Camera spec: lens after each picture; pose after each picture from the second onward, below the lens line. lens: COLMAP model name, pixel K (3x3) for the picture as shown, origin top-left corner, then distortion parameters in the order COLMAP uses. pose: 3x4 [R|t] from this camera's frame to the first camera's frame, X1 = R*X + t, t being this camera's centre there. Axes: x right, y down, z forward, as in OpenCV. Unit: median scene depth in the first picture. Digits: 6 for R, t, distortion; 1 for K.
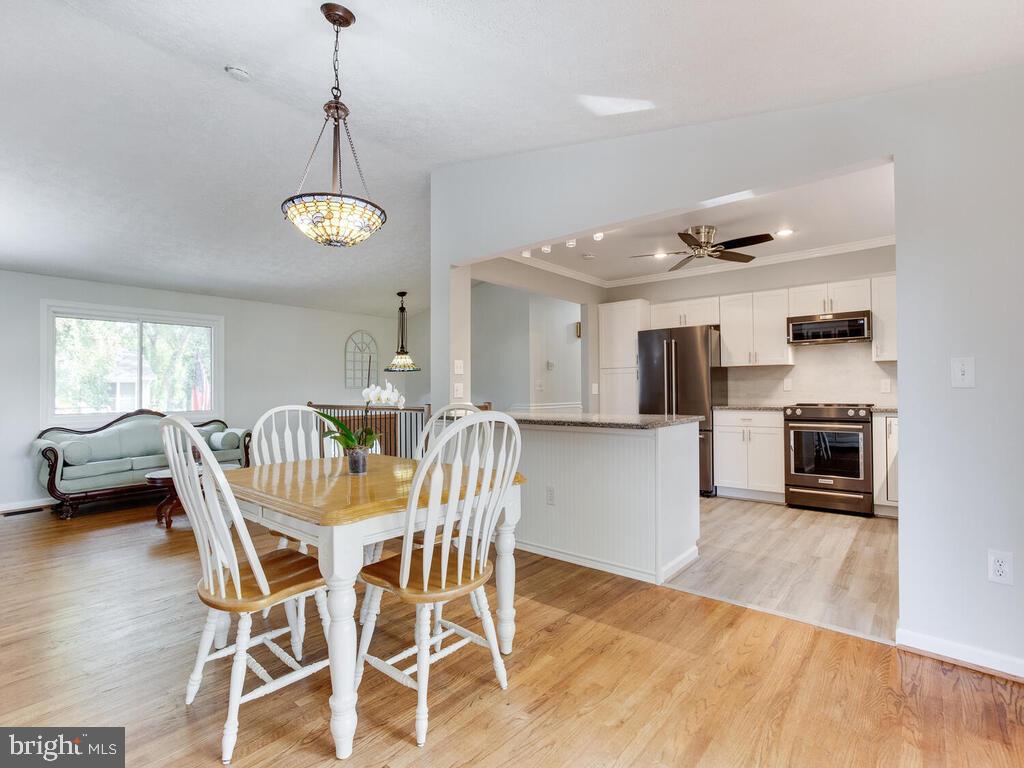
lens RADIAL K [[492.9, 0, 513.3], [0, 492.9, 387.7], [0, 0, 1]] dist [-0.030021, 0.019326]
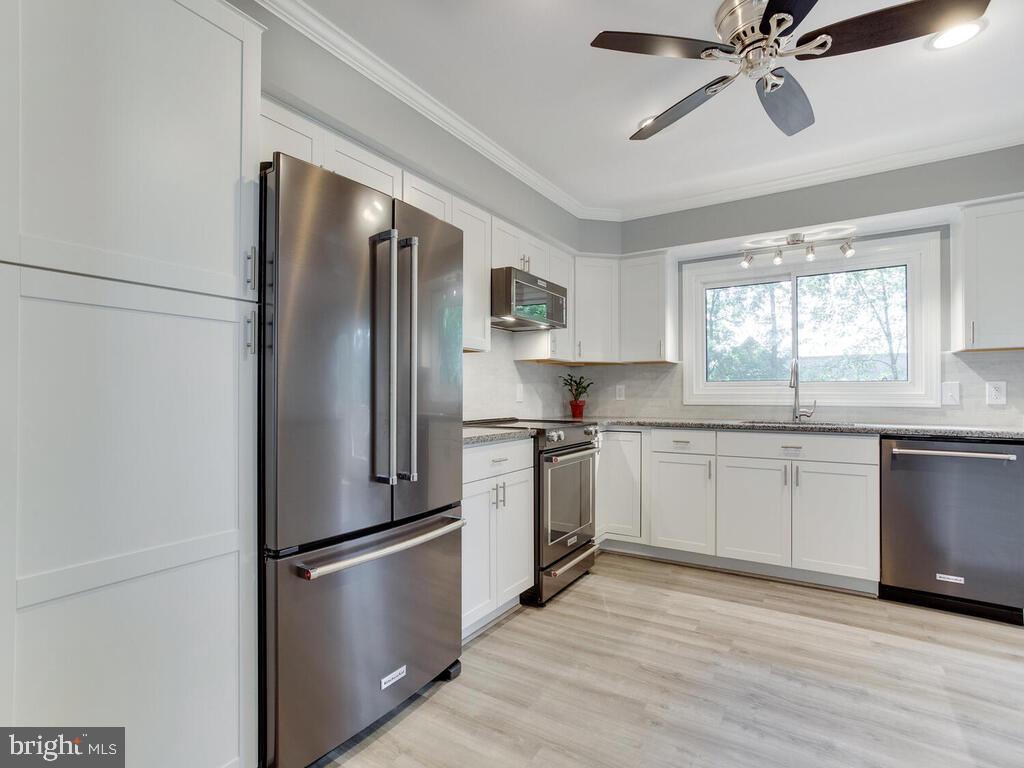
lens RADIAL K [[492.9, 0, 526.3], [0, 492.9, 393.2], [0, 0, 1]] dist [-0.030021, 0.019326]
pose [[-0.160898, 0.006923, 0.986947, 0.014721], [-0.007671, 0.999936, -0.008265, 0.003907], [-0.986941, -0.008901, -0.160835, 1.123537]]
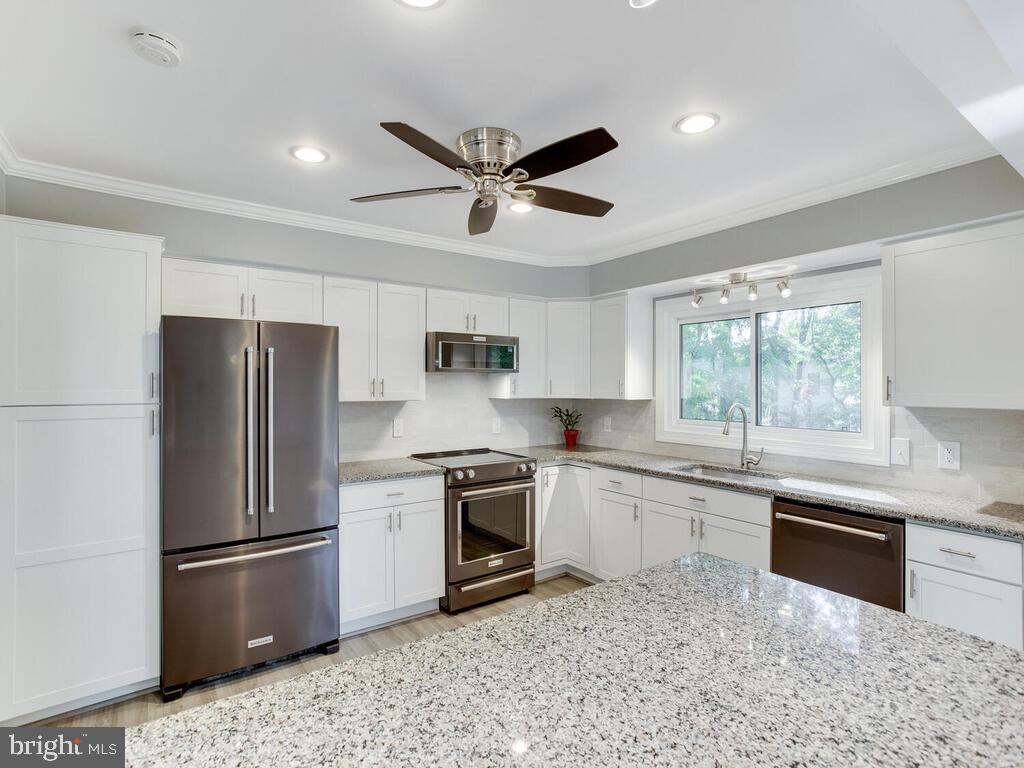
lens RADIAL K [[492.9, 0, 536.0], [0, 492.9, 385.1], [0, 0, 1]] dist [-0.030021, 0.019326]
pose [[0.217981, 0.005660, 0.975937, -0.071187], [-0.012828, 0.999913, -0.002934, -0.073469], [-0.975869, -0.011880, 0.218035, 0.754313]]
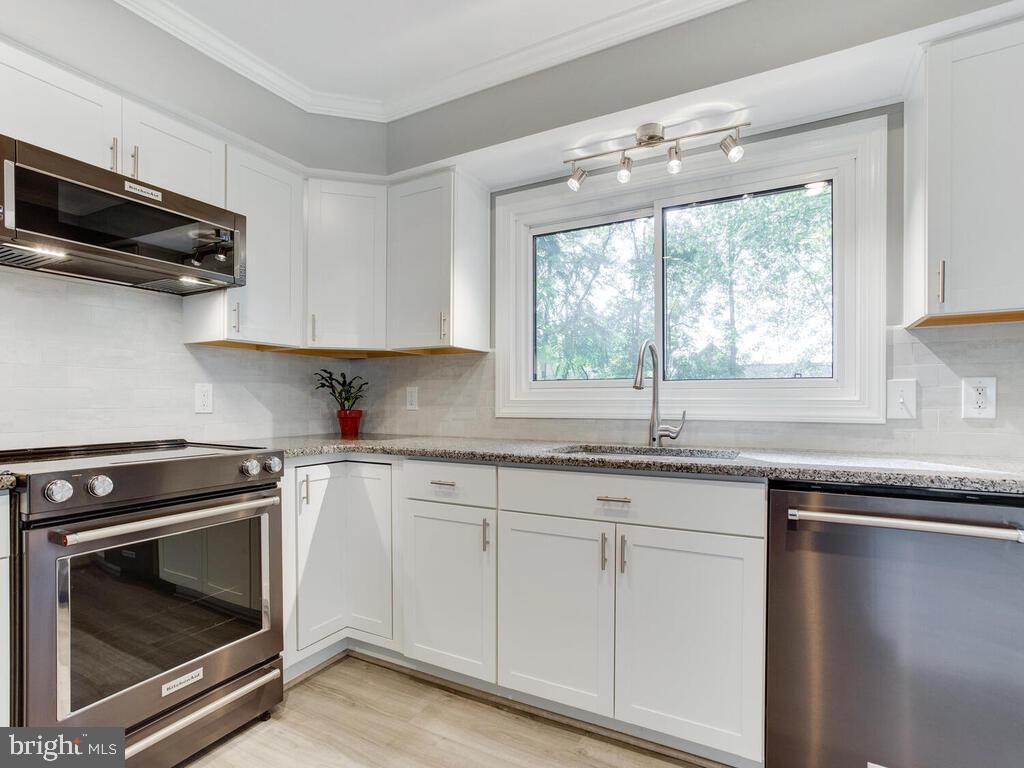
lens RADIAL K [[492.9, 0, 513.4], [0, 492.9, 406.6], [0, 0, 1]] dist [-0.030021, 0.019326]
pose [[-0.196419, -0.005247, 0.980506, 0.263162], [-0.008212, 0.999959, 0.003706, 0.001164], [-0.980486, -0.007324, -0.196454, 0.818289]]
